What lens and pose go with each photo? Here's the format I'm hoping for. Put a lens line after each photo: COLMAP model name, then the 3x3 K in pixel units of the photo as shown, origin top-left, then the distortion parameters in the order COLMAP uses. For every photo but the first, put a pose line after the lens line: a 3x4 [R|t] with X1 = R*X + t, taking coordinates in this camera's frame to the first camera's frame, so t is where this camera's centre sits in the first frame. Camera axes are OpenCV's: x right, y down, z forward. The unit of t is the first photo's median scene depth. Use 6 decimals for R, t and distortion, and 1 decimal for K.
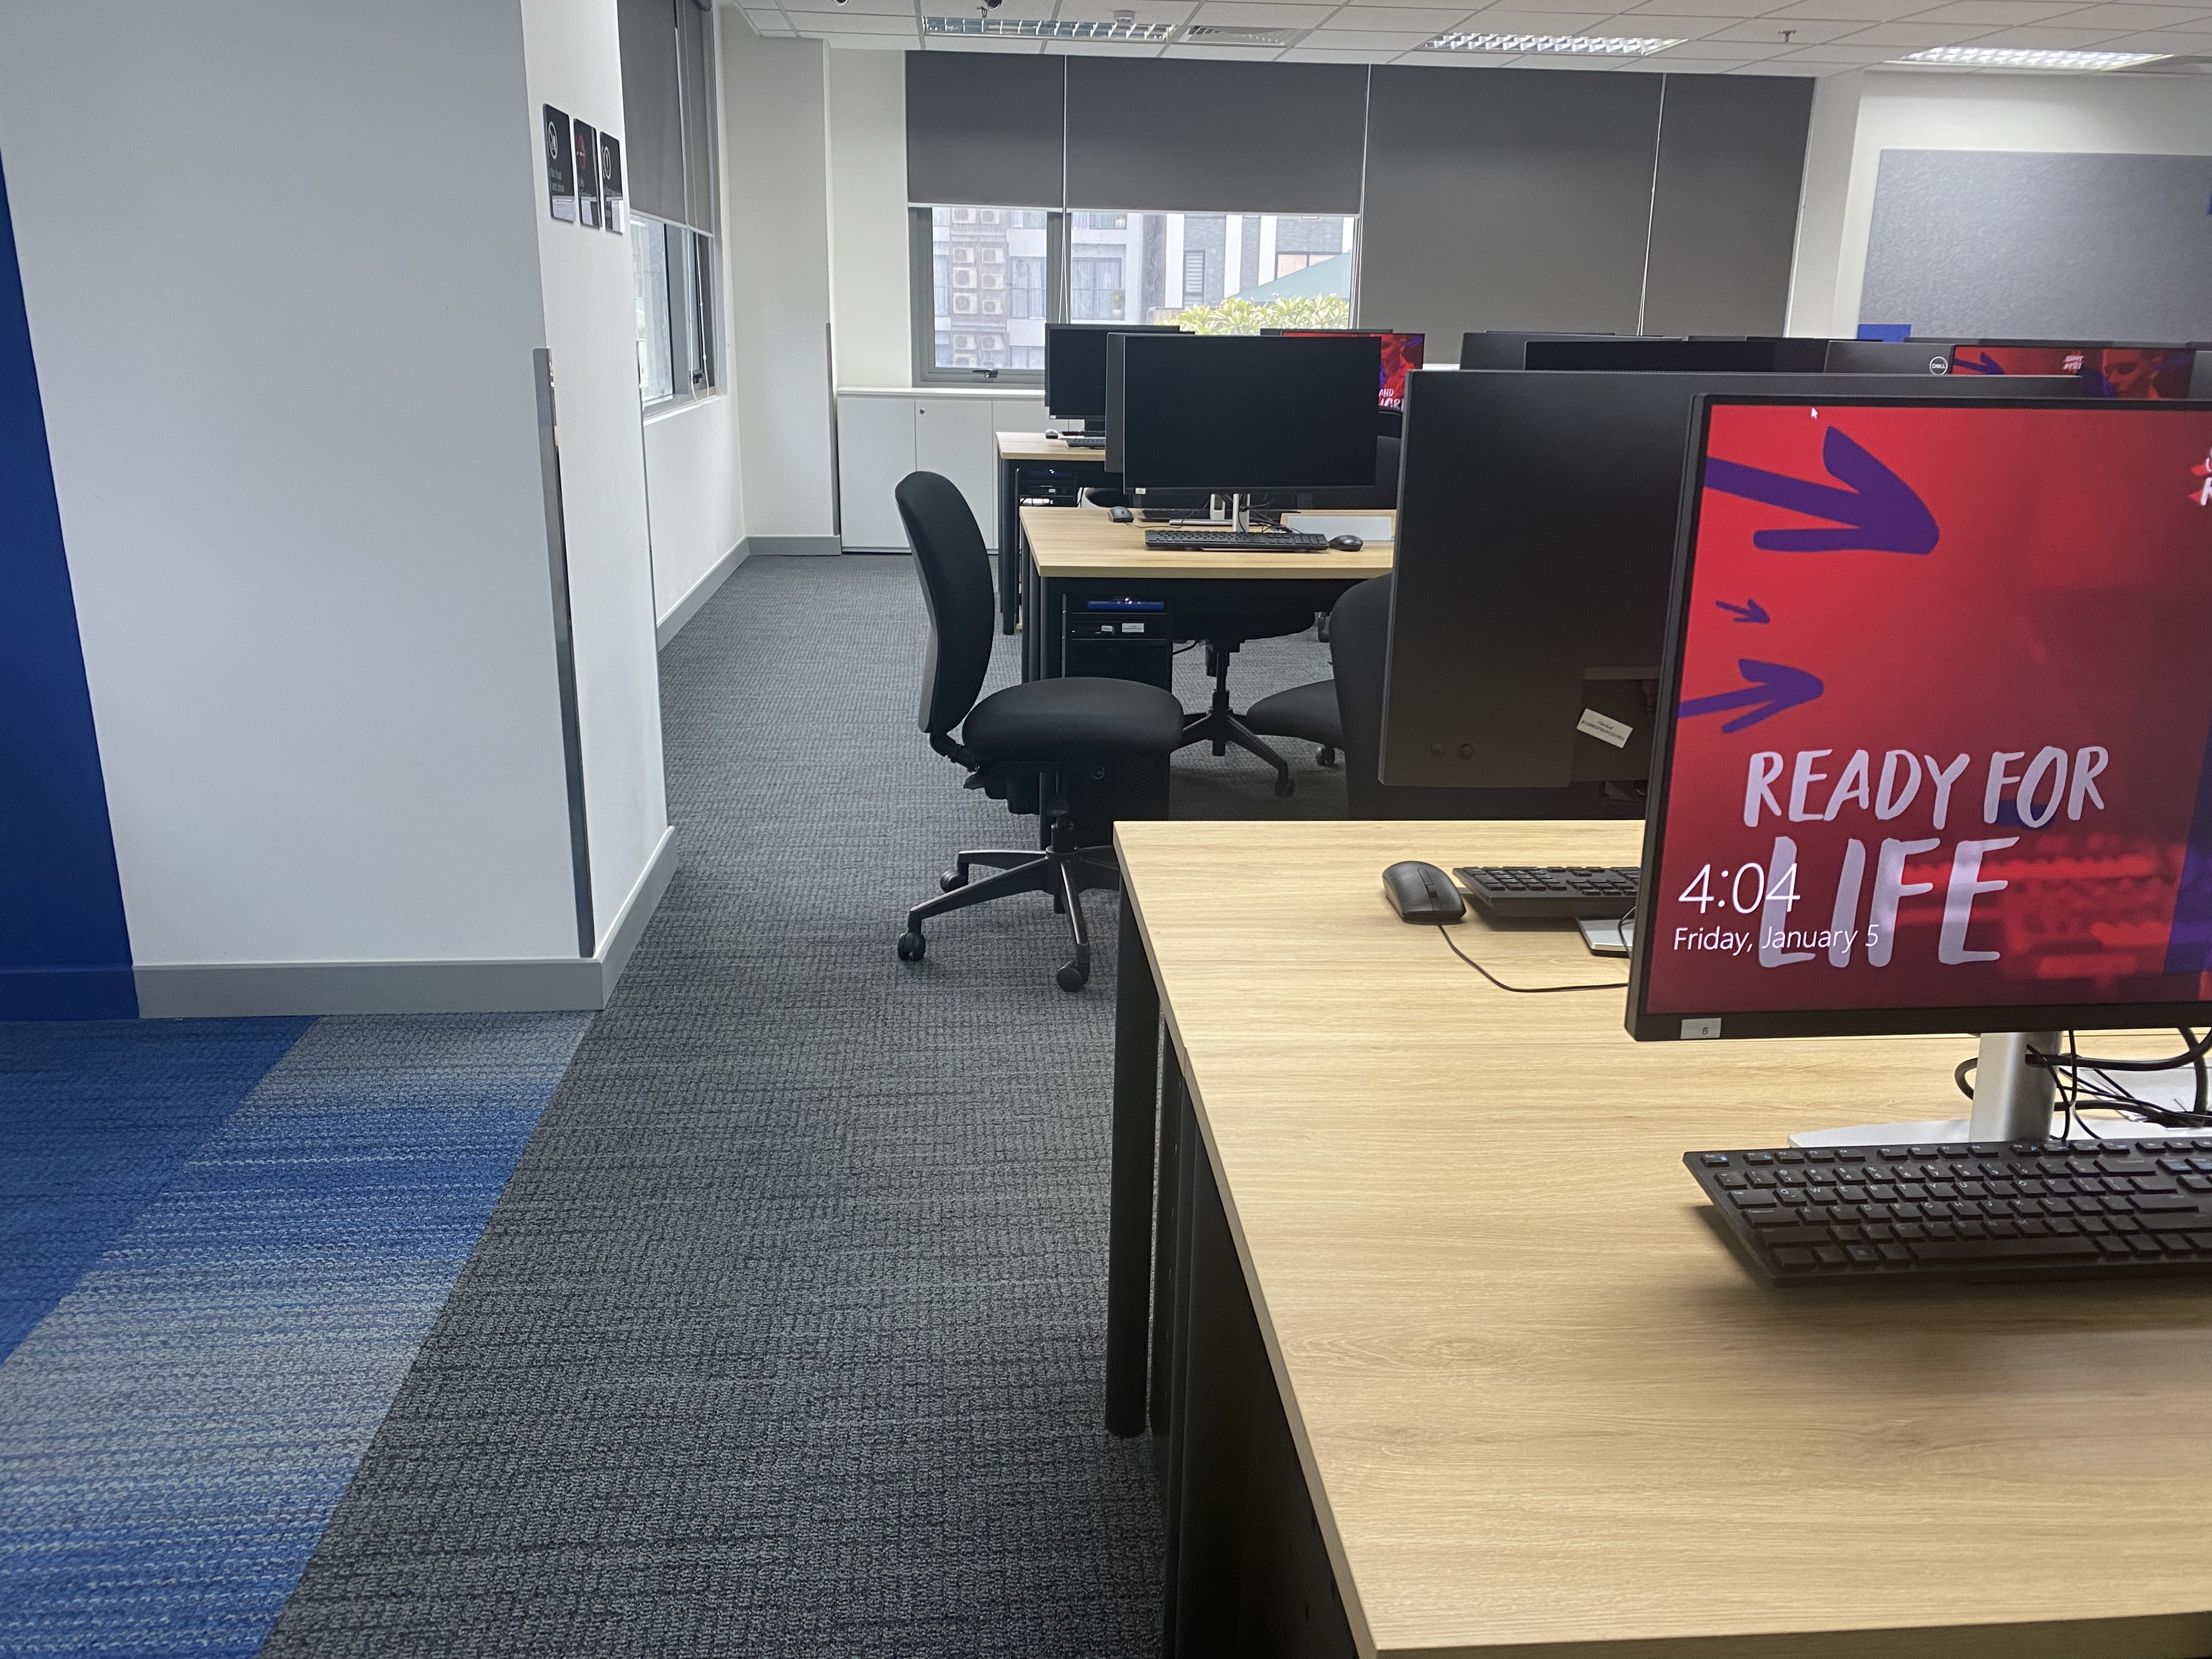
lens RADIAL K [[1694.9, 0, 1116.7], [0, 1694.9, 812.4], [0, 0, 1]] dist [0.017554, -0.012263]
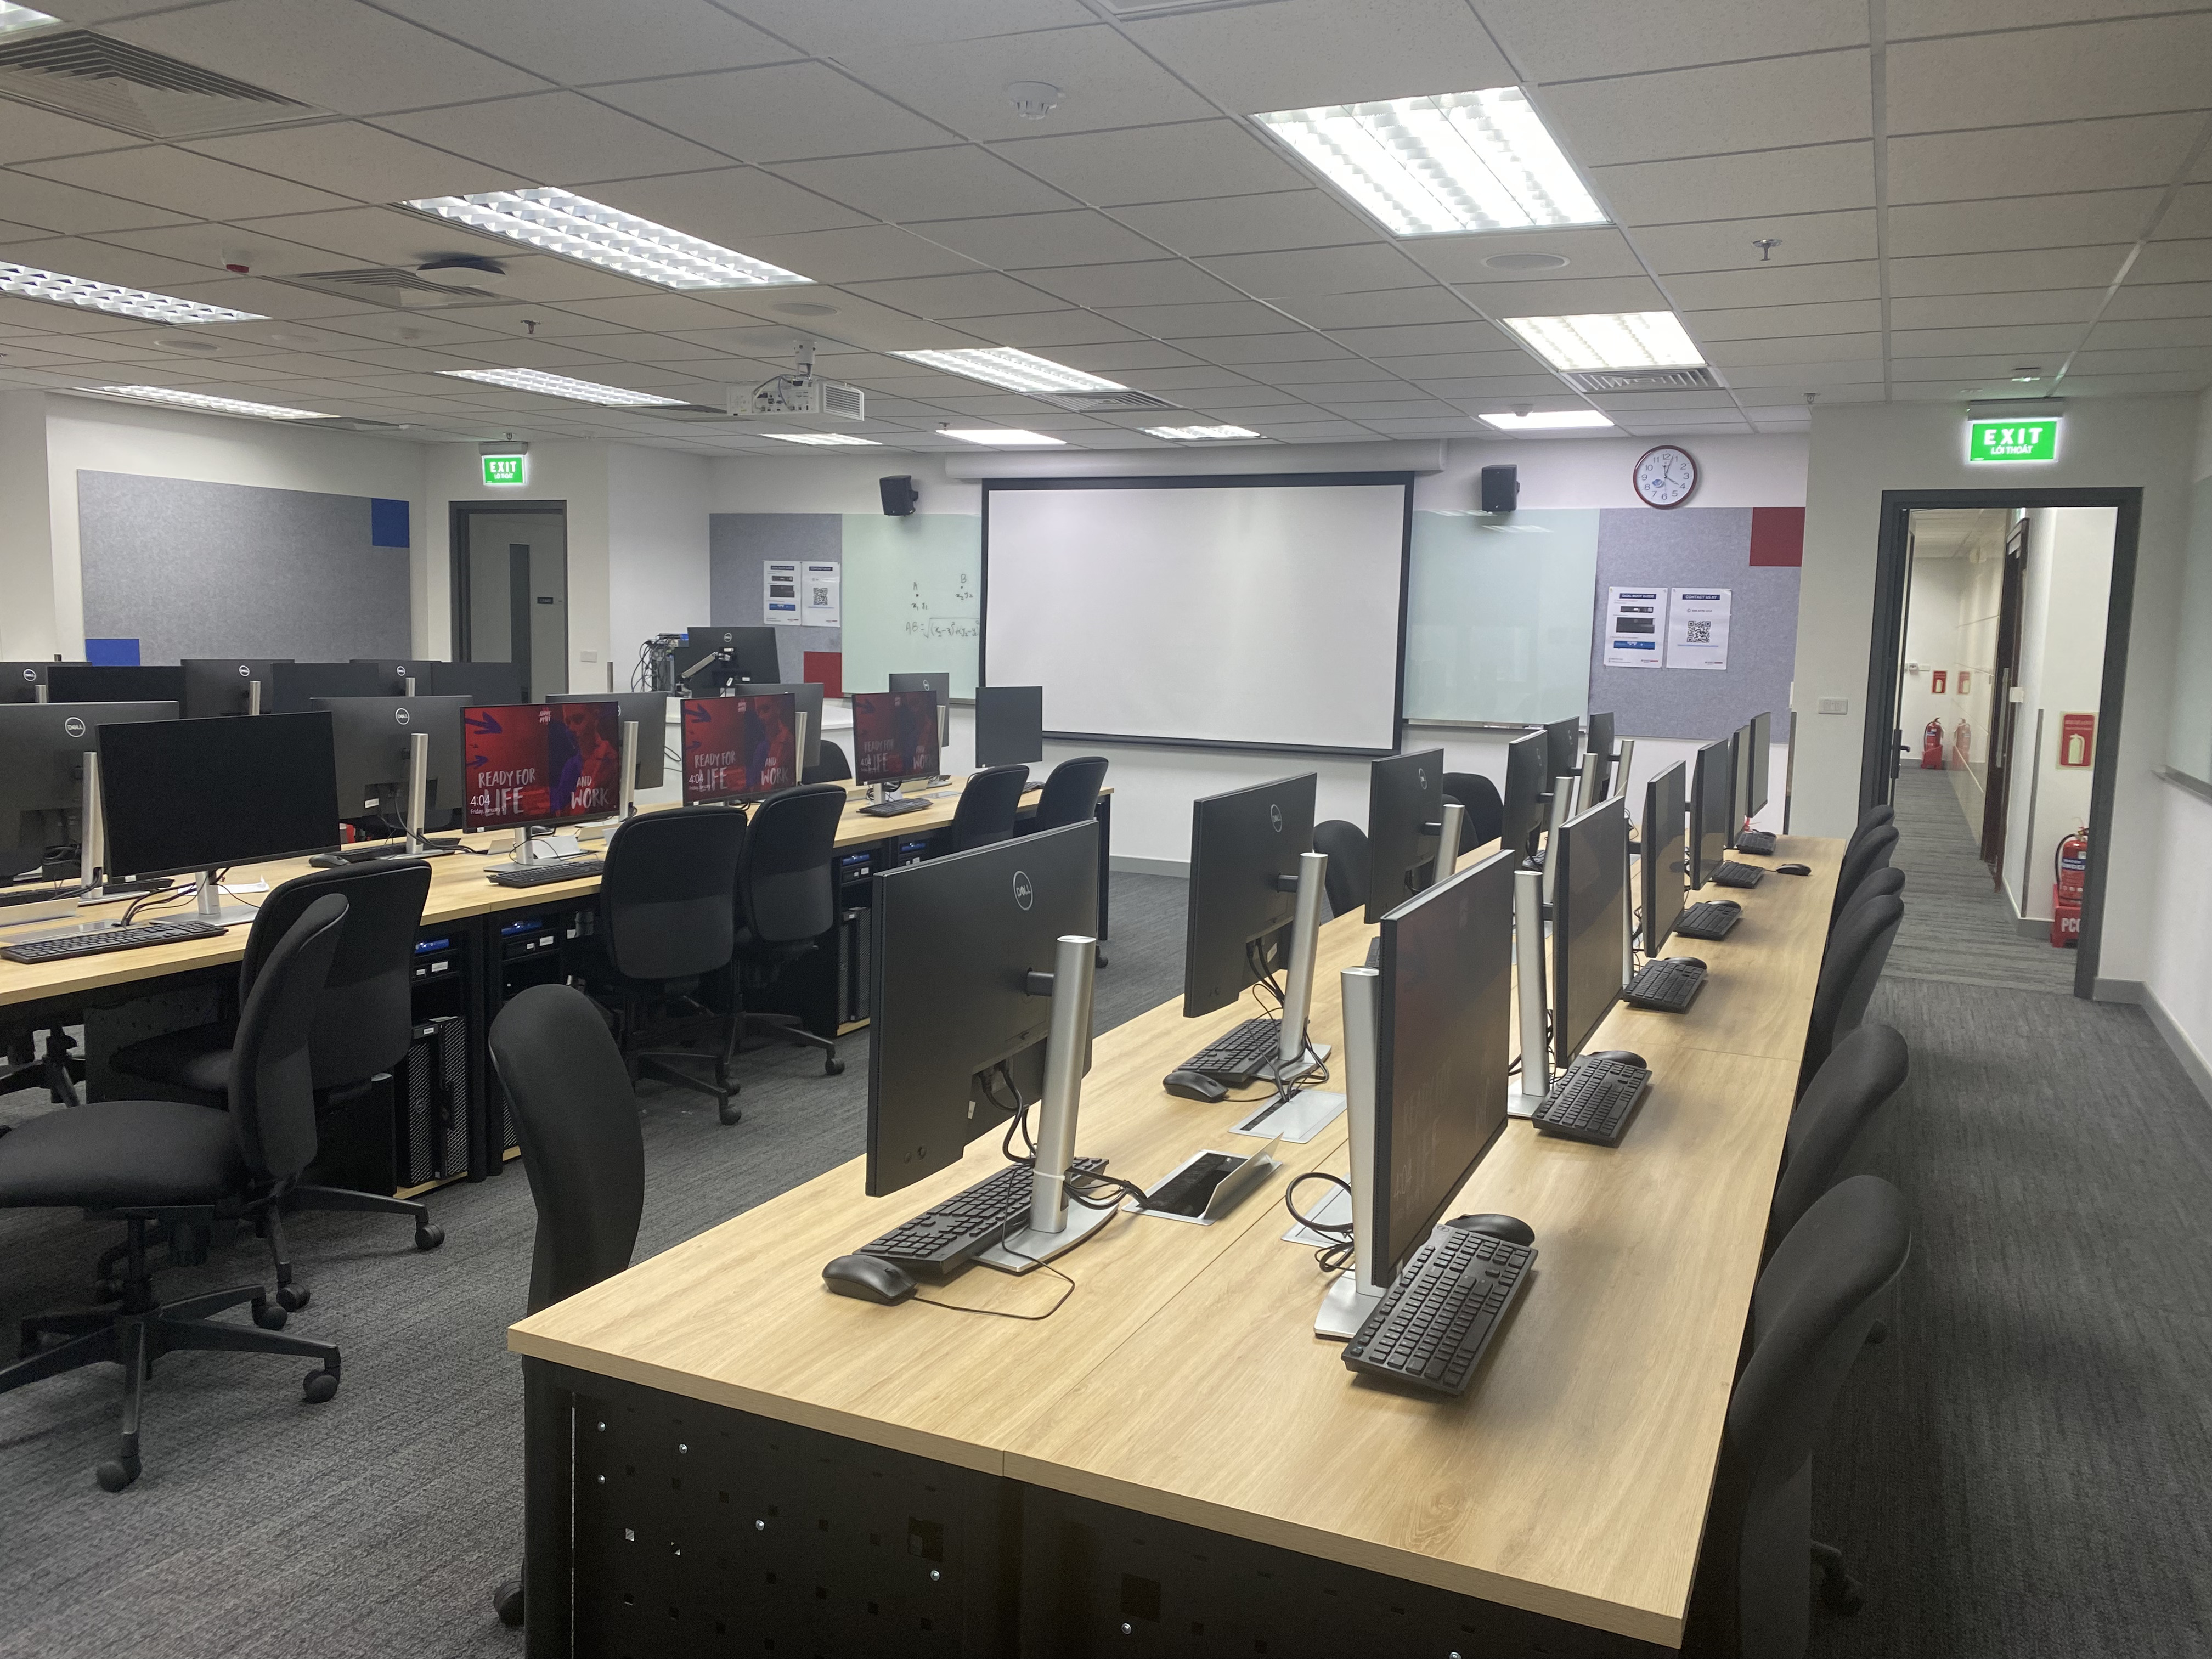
lens RADIAL K [[1694.9, 0, 1105.6], [0, 1694.9, 843.2], [0, 0, 1]] dist [0.017554, -0.012263]
pose [[0.480801, -0.114750, 0.869289, -0.673193], [0.224417, 0.974483, 0.004512, -0.199301], [-0.847624, 0.192914, 0.494284, 0.172491]]
